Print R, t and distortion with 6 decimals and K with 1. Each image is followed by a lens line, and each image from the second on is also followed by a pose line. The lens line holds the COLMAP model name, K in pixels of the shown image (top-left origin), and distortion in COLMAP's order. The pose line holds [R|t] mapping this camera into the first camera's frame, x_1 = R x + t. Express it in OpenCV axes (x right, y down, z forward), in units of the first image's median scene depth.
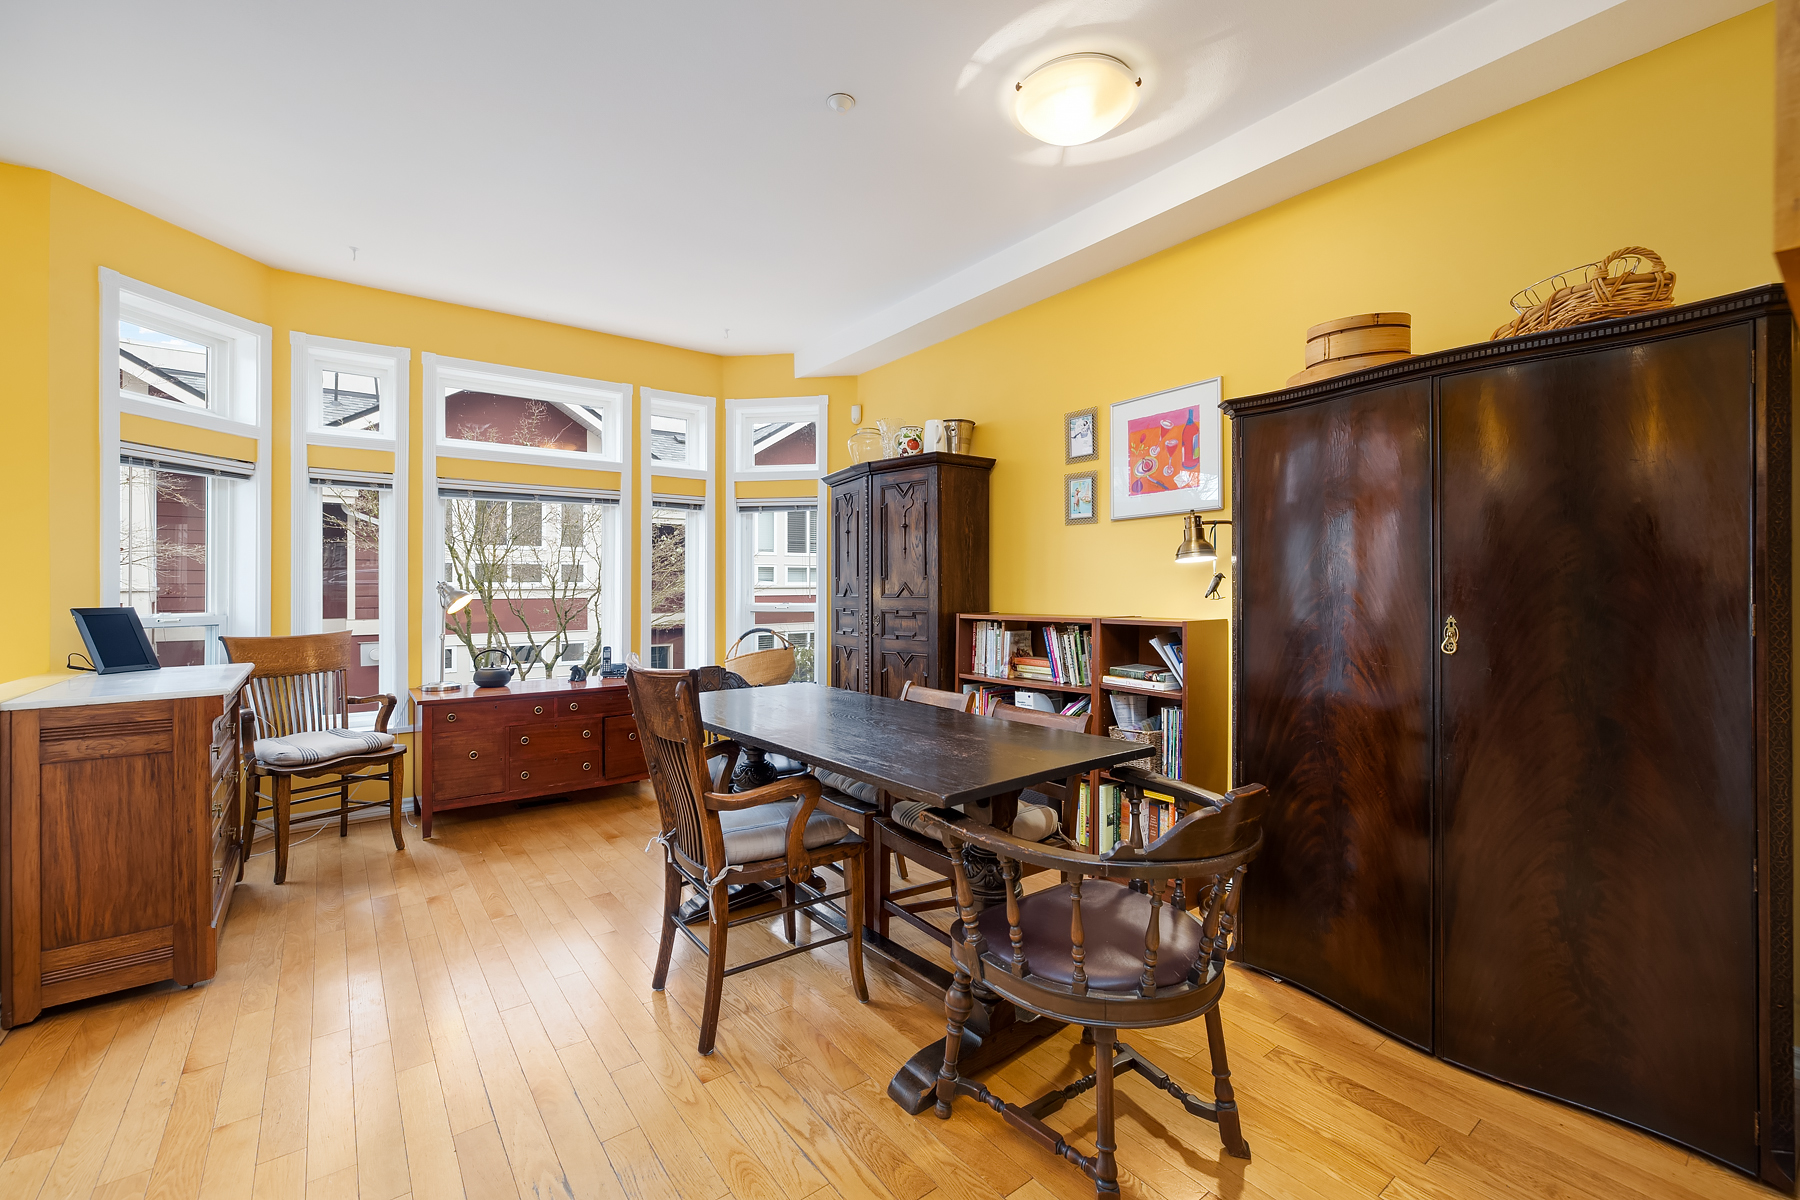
lens RADIAL K [[756.4, 0, 900.6], [0, 756.4, 585.5], [0, 0, 1]] dist [0.001474, -0.000590]
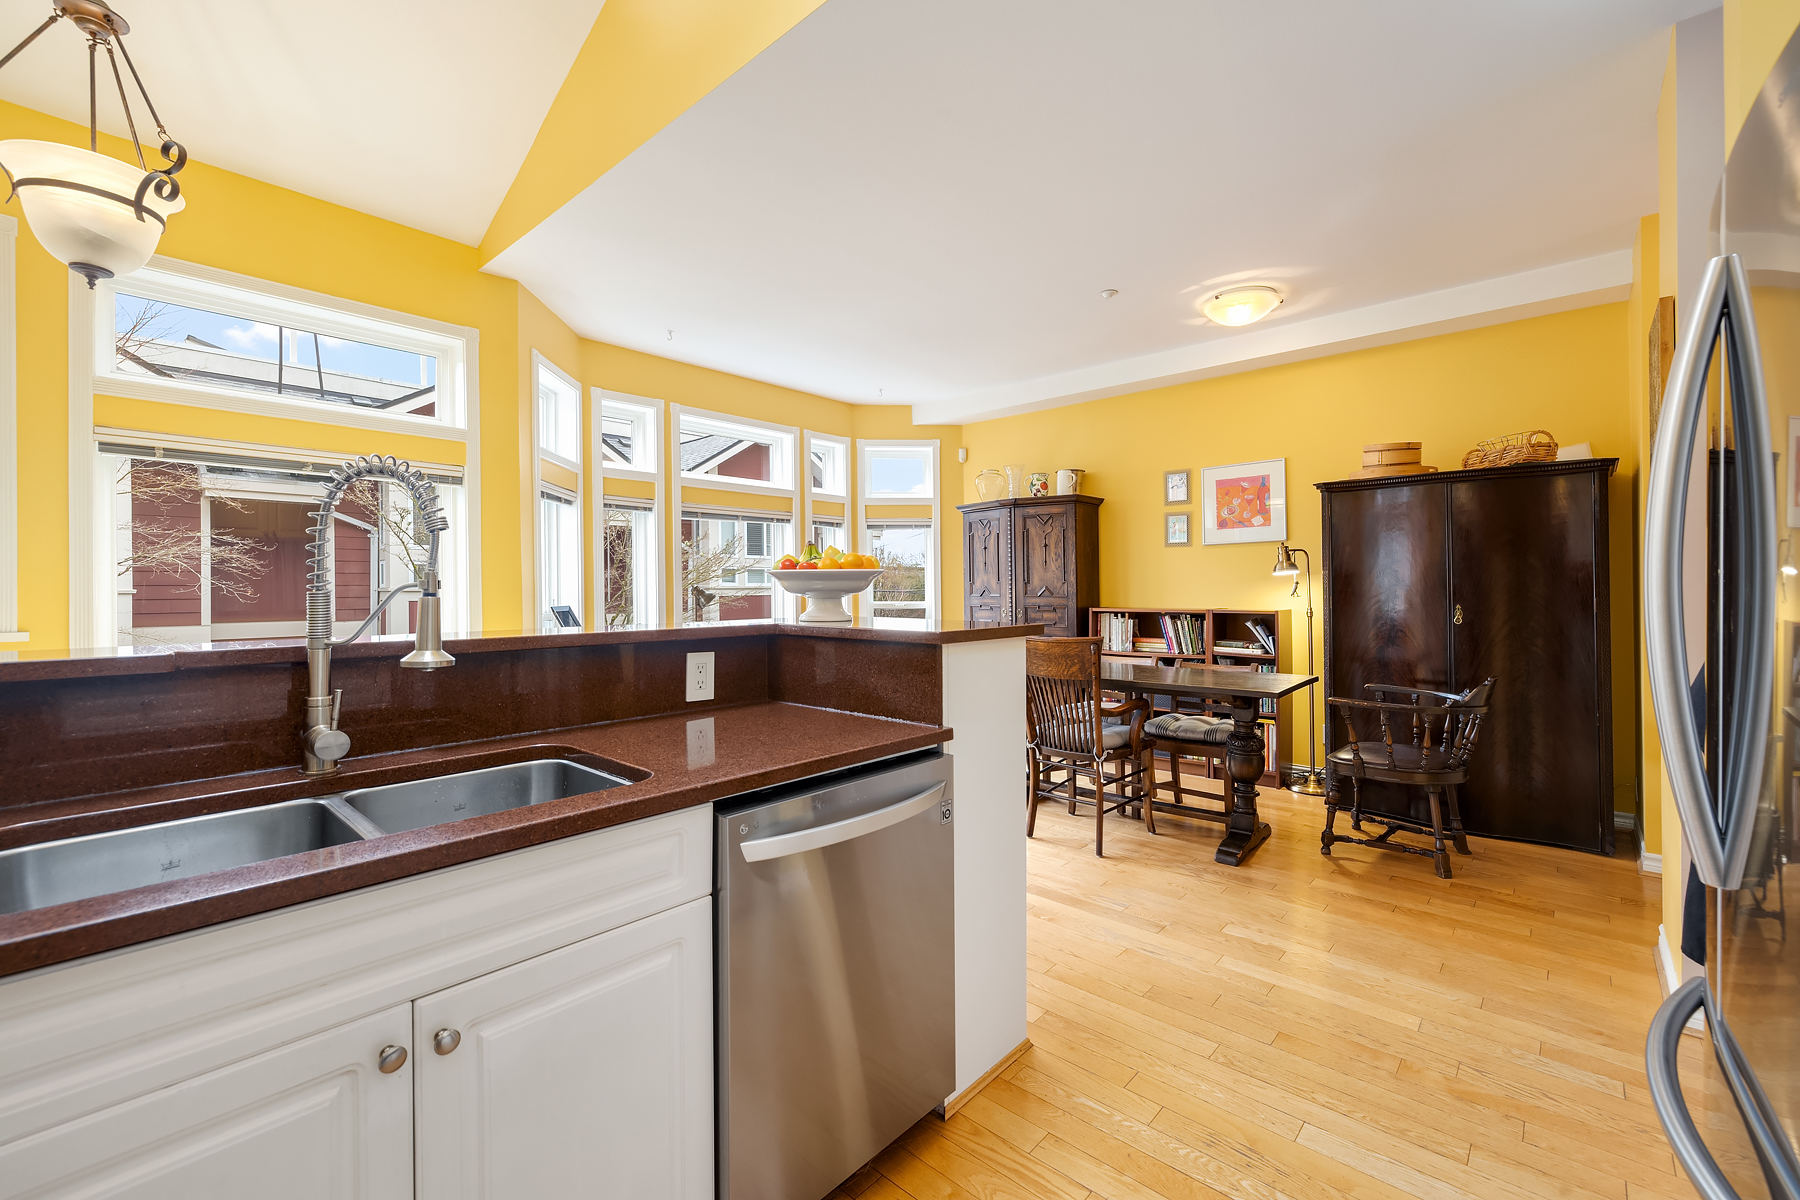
lens RADIAL K [[756.4, 0, 905.4], [0, 756.4, 580.0], [0, 0, 1]] dist [0.001474, -0.000590]
pose [[0.980992, -0.000089, 0.194049, -0.578558], [0.001152, 0.999985, -0.005363, -0.008914], [-0.194046, 0.005484, 0.980977, -0.355317]]
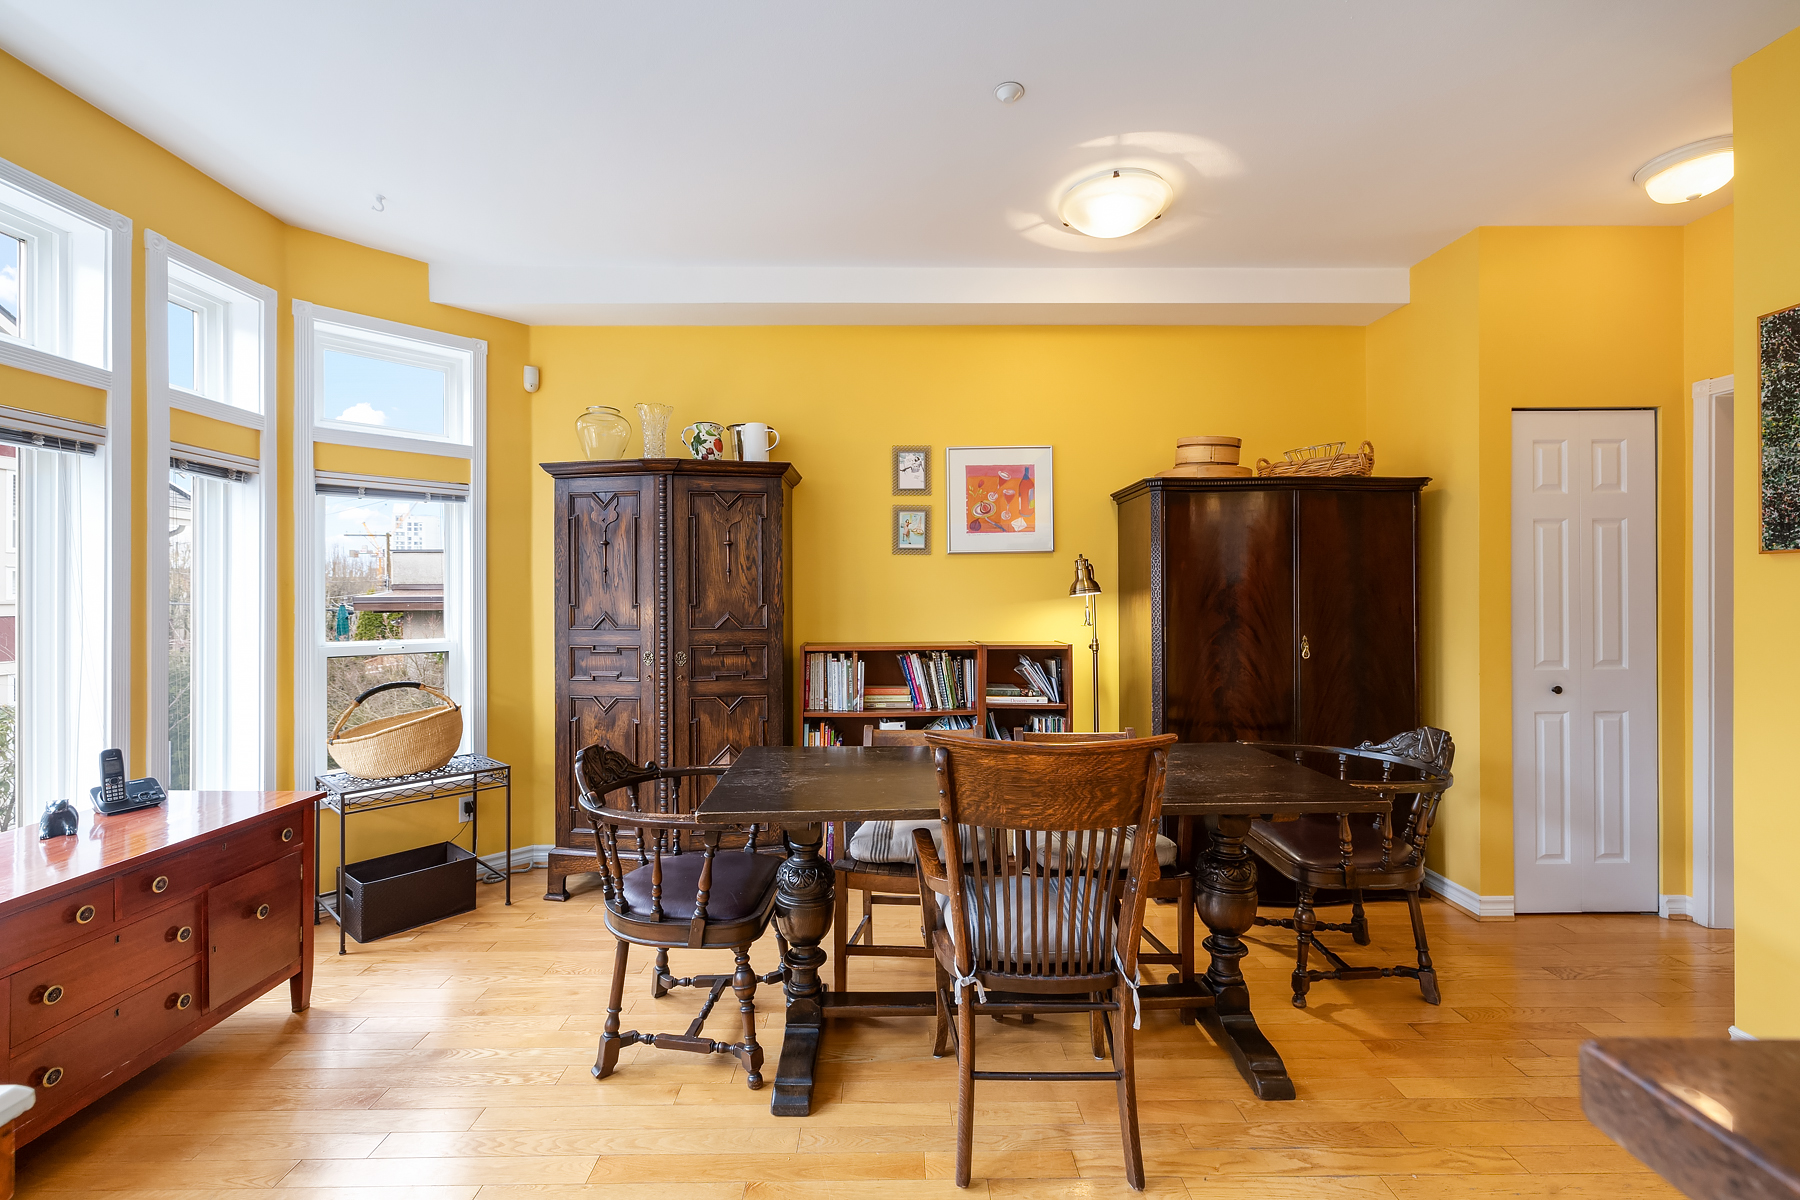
lens RADIAL K [[756.4, 0, 904.7], [0, 756.4, 587.1], [0, 0, 1]] dist [0.001474, -0.000590]
pose [[0.595588, 0.011455, 0.803209, -0.612055], [-0.004072, 0.999929, -0.011240, -0.024549], [-0.803280, 0.003424, 0.595592, 0.389117]]
